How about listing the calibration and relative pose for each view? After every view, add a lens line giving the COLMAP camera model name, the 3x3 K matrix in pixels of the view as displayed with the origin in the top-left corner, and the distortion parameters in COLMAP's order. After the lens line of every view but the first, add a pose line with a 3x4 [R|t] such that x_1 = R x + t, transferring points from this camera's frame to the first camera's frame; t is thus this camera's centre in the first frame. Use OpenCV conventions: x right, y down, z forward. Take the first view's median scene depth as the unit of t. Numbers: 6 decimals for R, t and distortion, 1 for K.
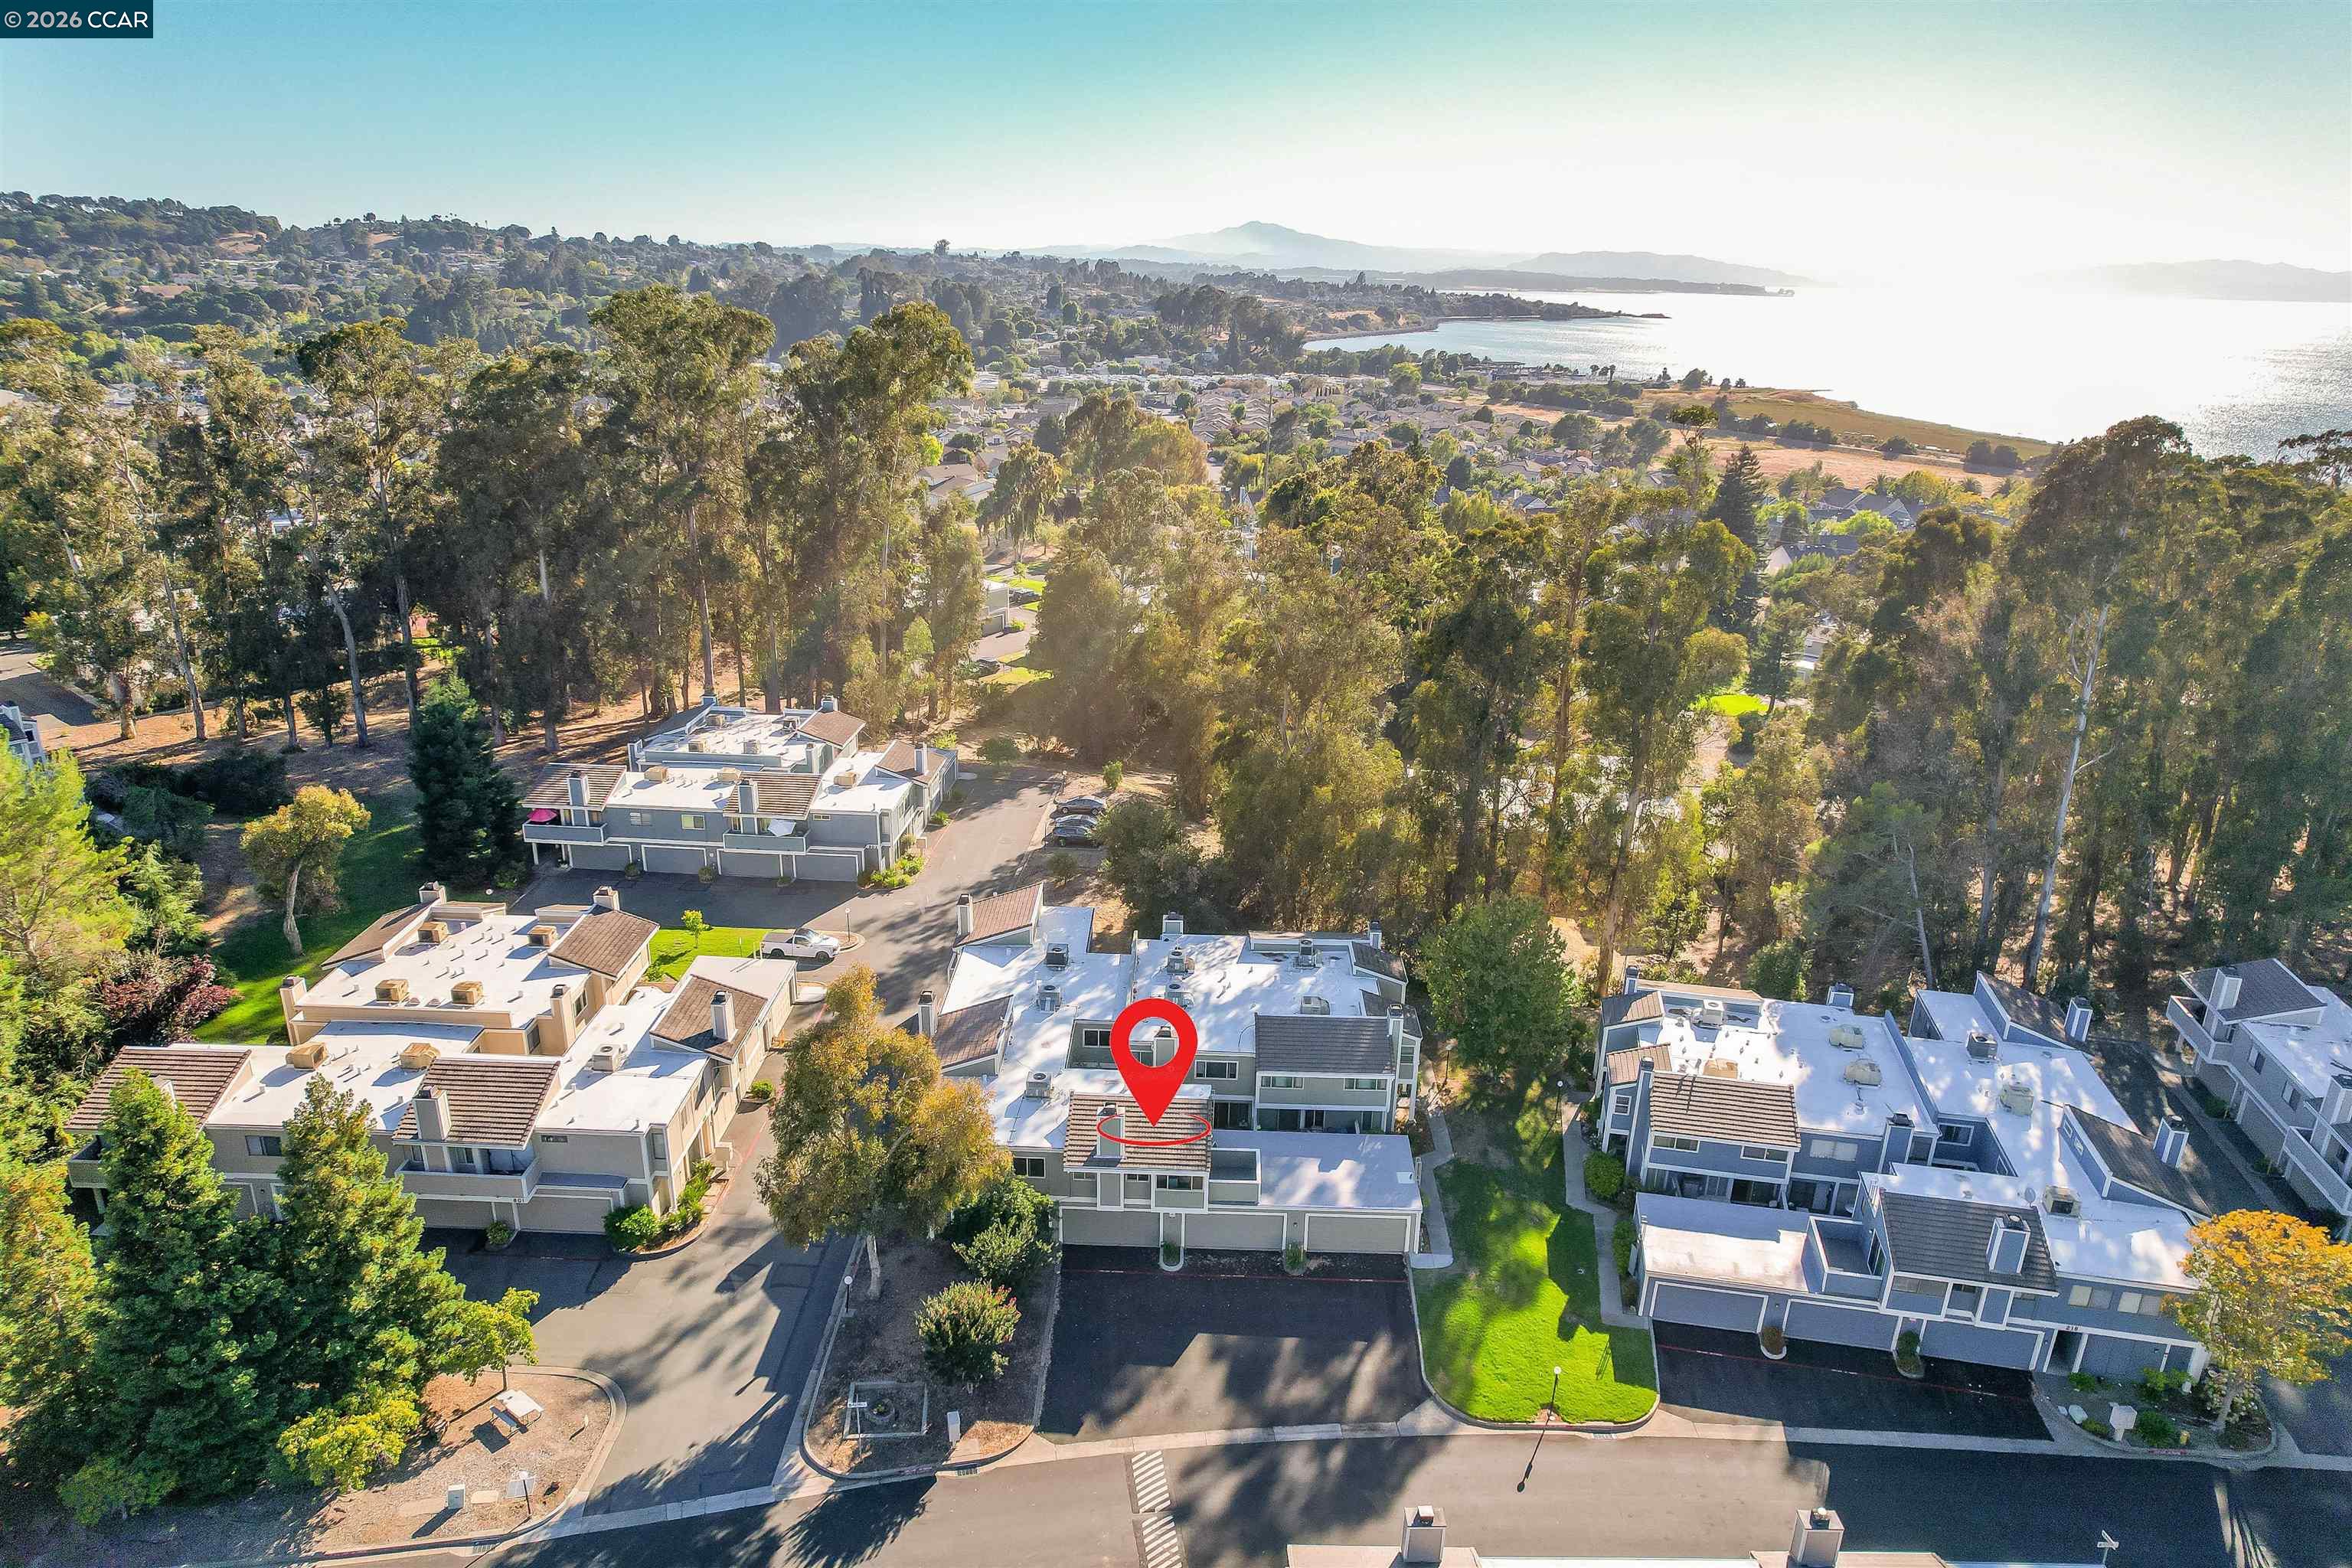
lens RADIAL K [[1544.6, 0, 1188.7], [0, 1544.6, 790.9], [0, 0, 1]] dist [-0.075519, 0.071314]
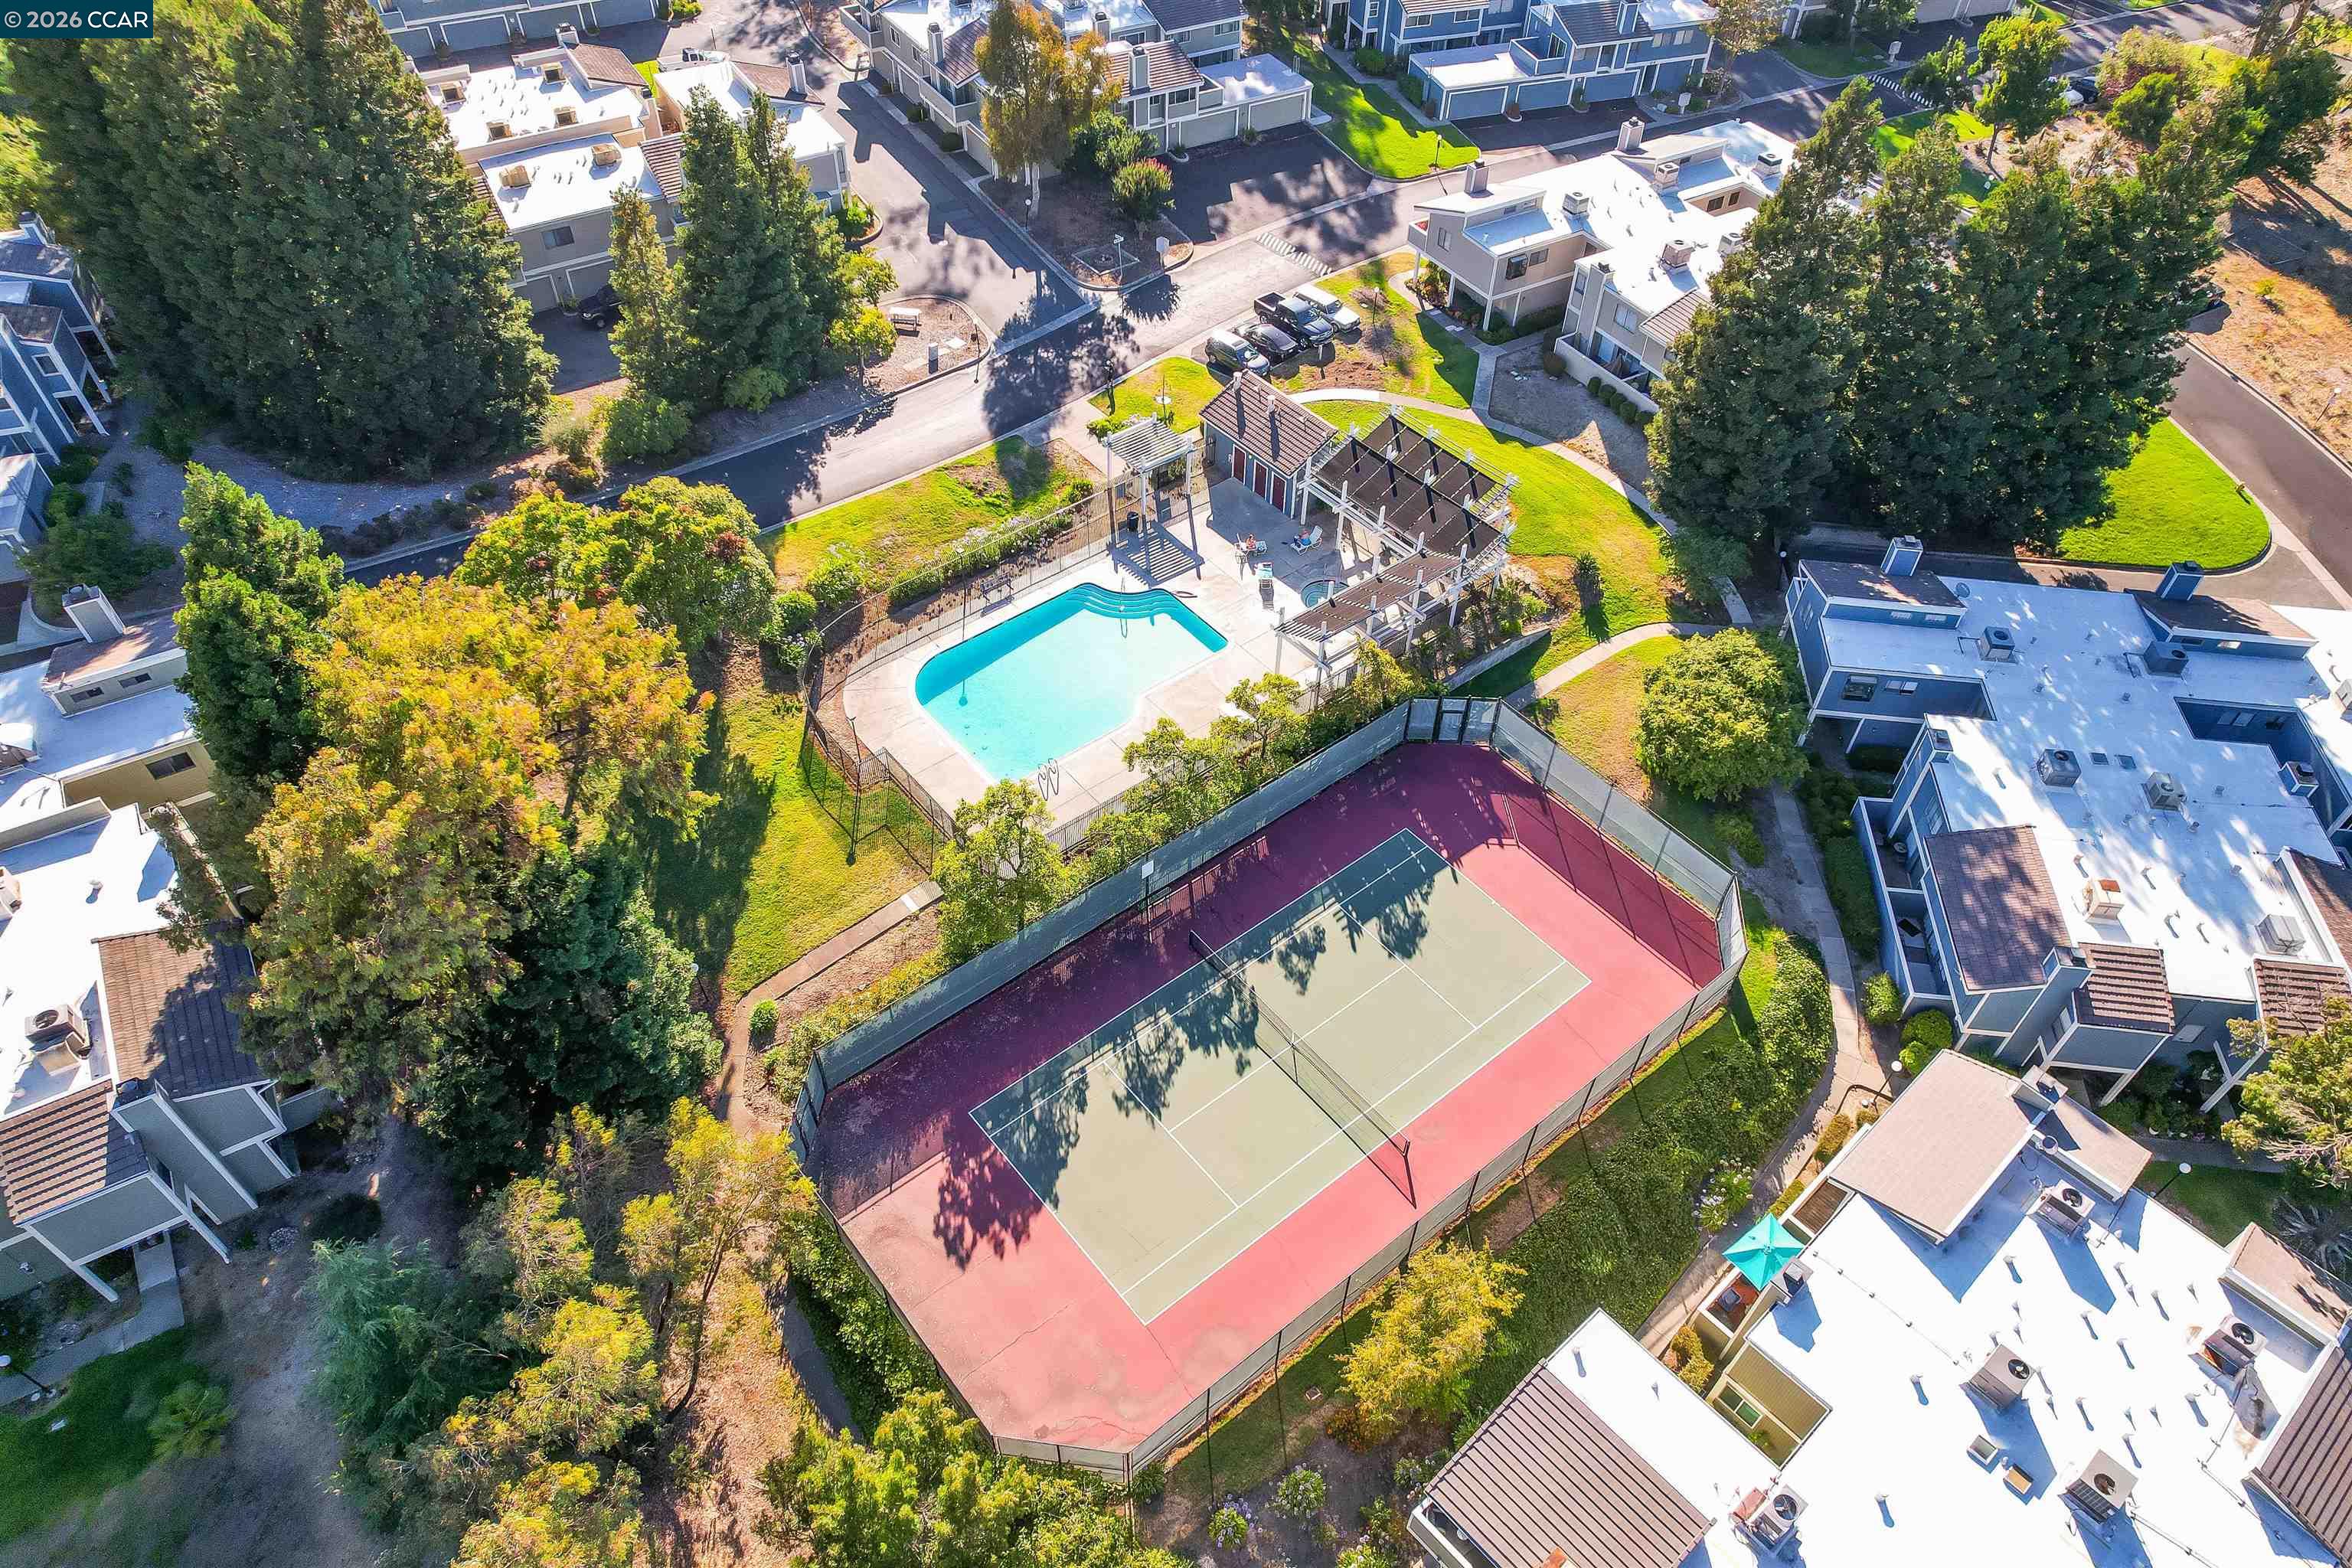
lens RADIAL K [[1544.6, 0, 1188.7], [0, 1544.6, 790.9], [0, 0, 1]] dist [-0.075519, 0.071314]
pose [[0.853208, -0.384959, 0.351913, -0.703451], [0.175039, 0.846925, 0.502075, 0.074301], [-0.491322, -0.366776, 0.789986, -0.381840]]
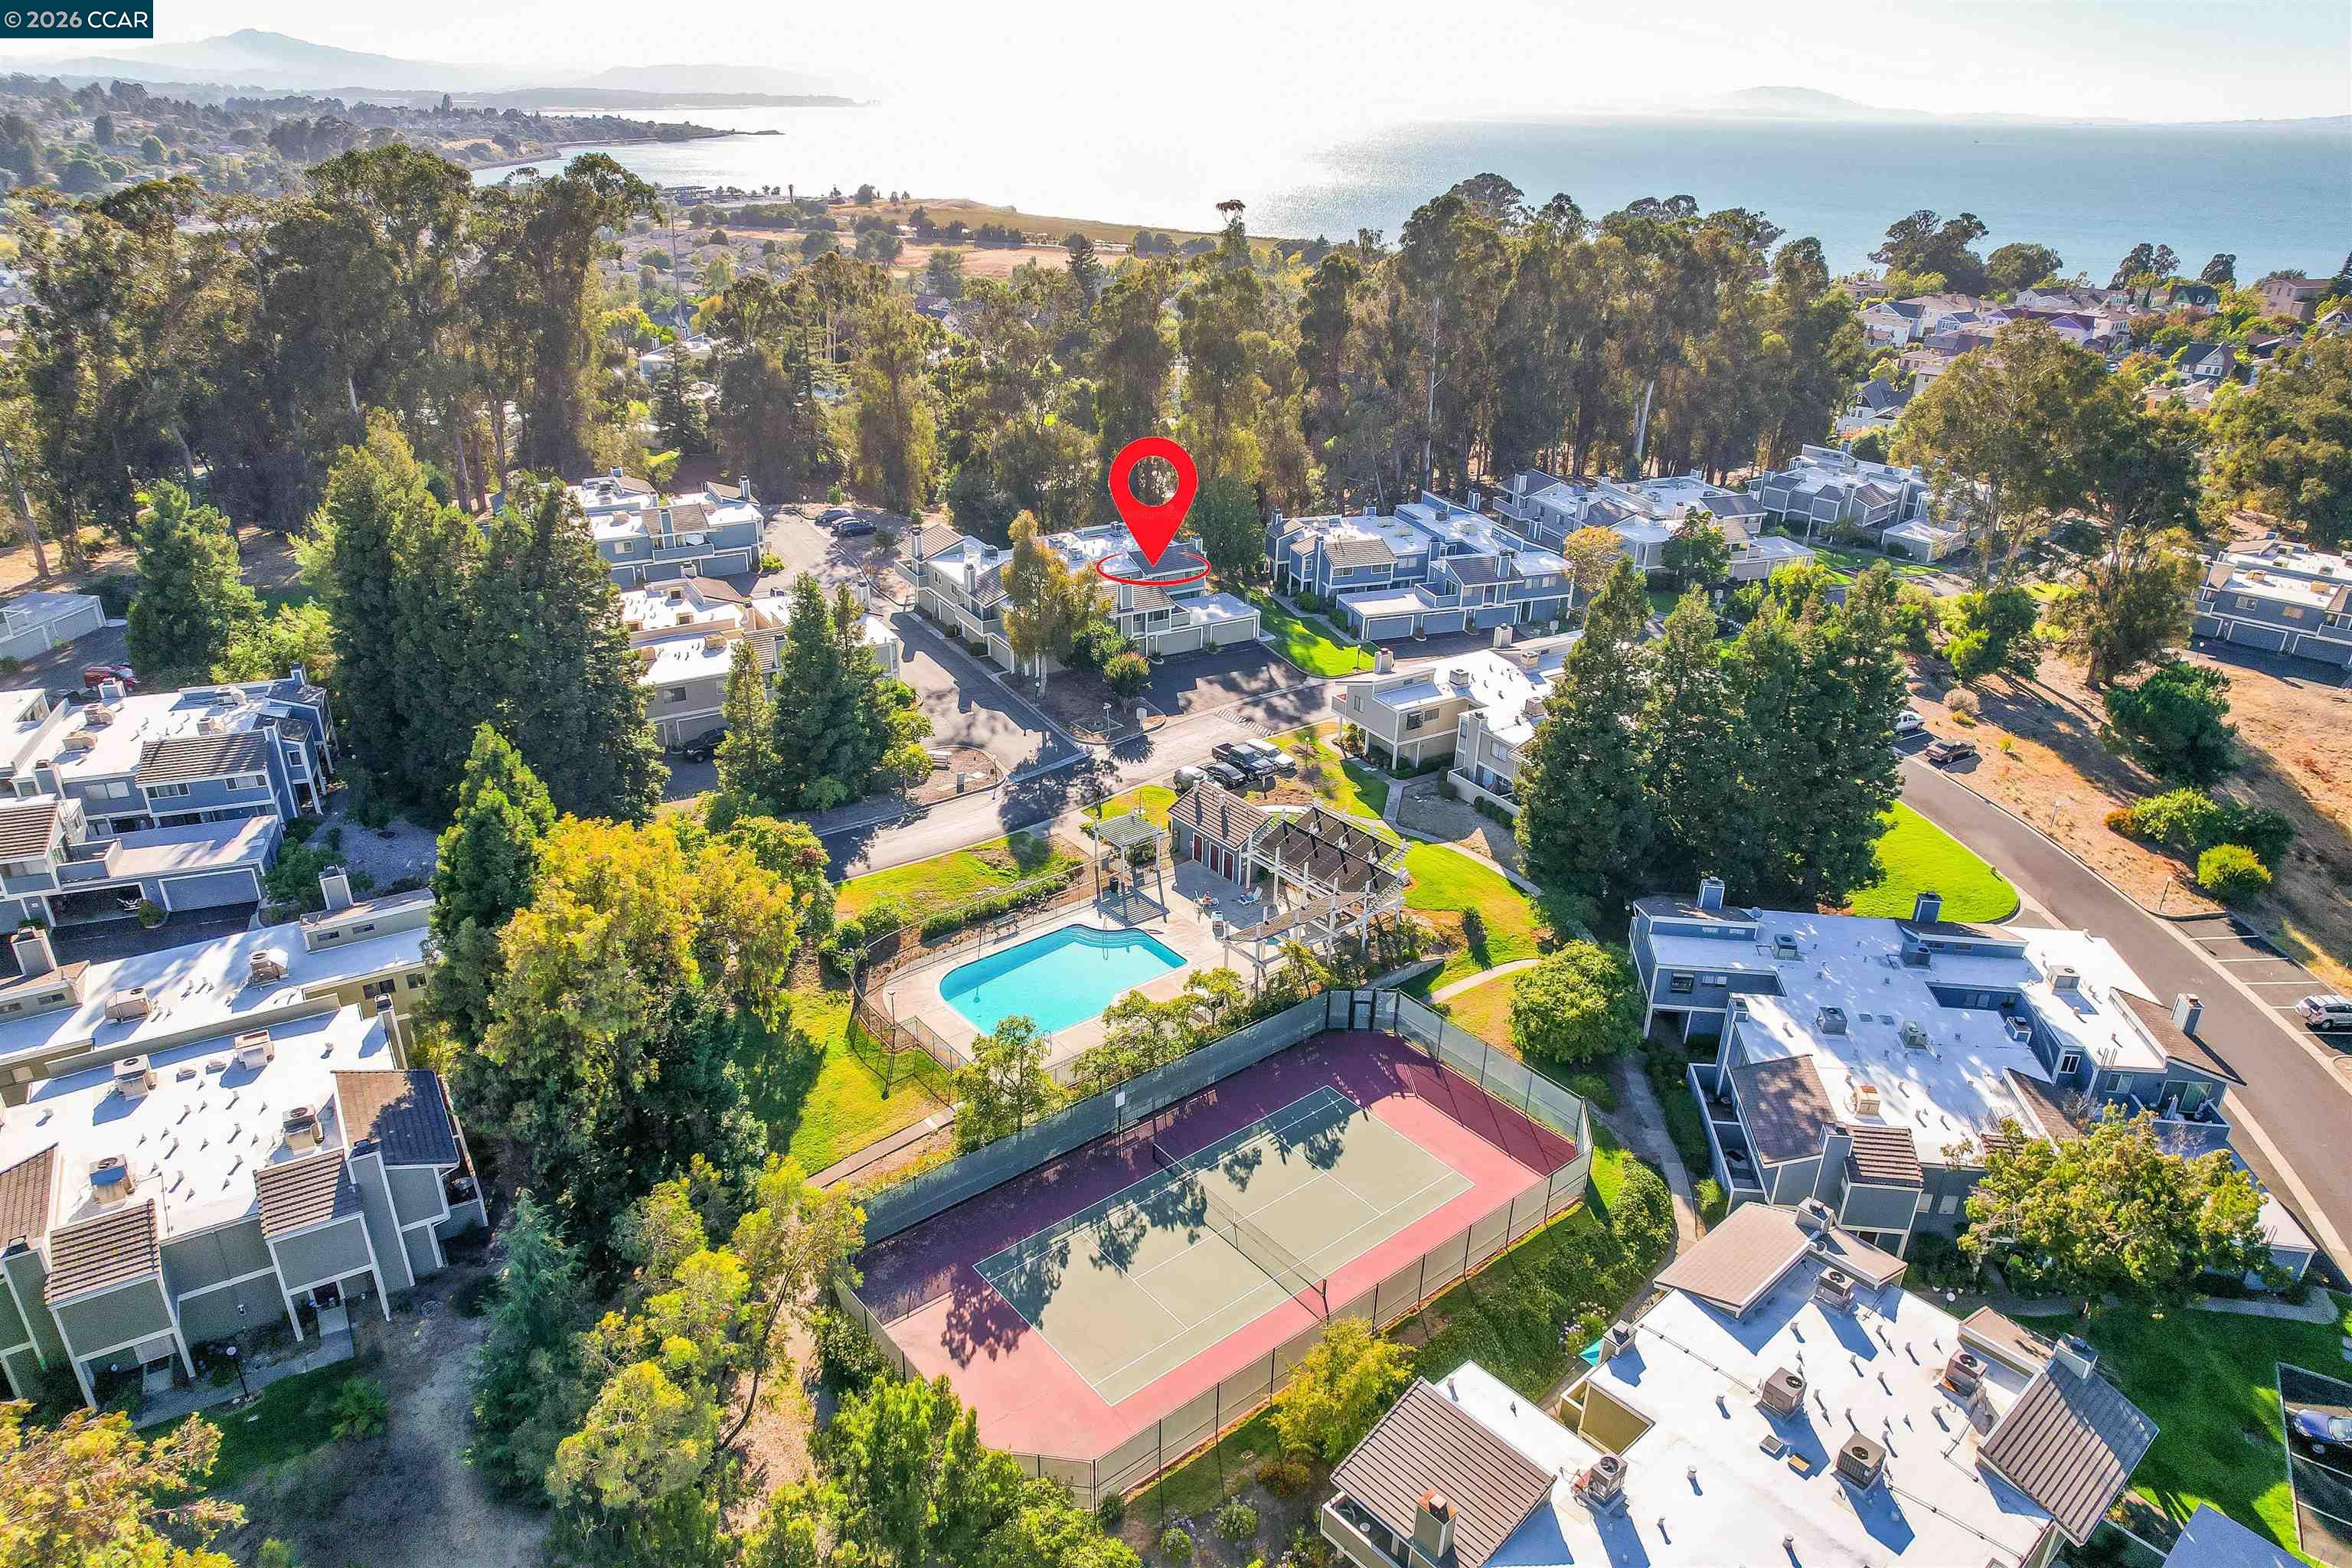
lens RADIAL K [[1544.6, 0, 1188.7], [0, 1544.6, 790.9], [0, 0, 1]] dist [-0.075519, 0.071314]
pose [[0.850001, -0.225212, 0.476212, -0.852032], [0.173022, 0.973208, 0.151423, 0.163000], [-0.497555, -0.046314, 0.866195, -0.641081]]
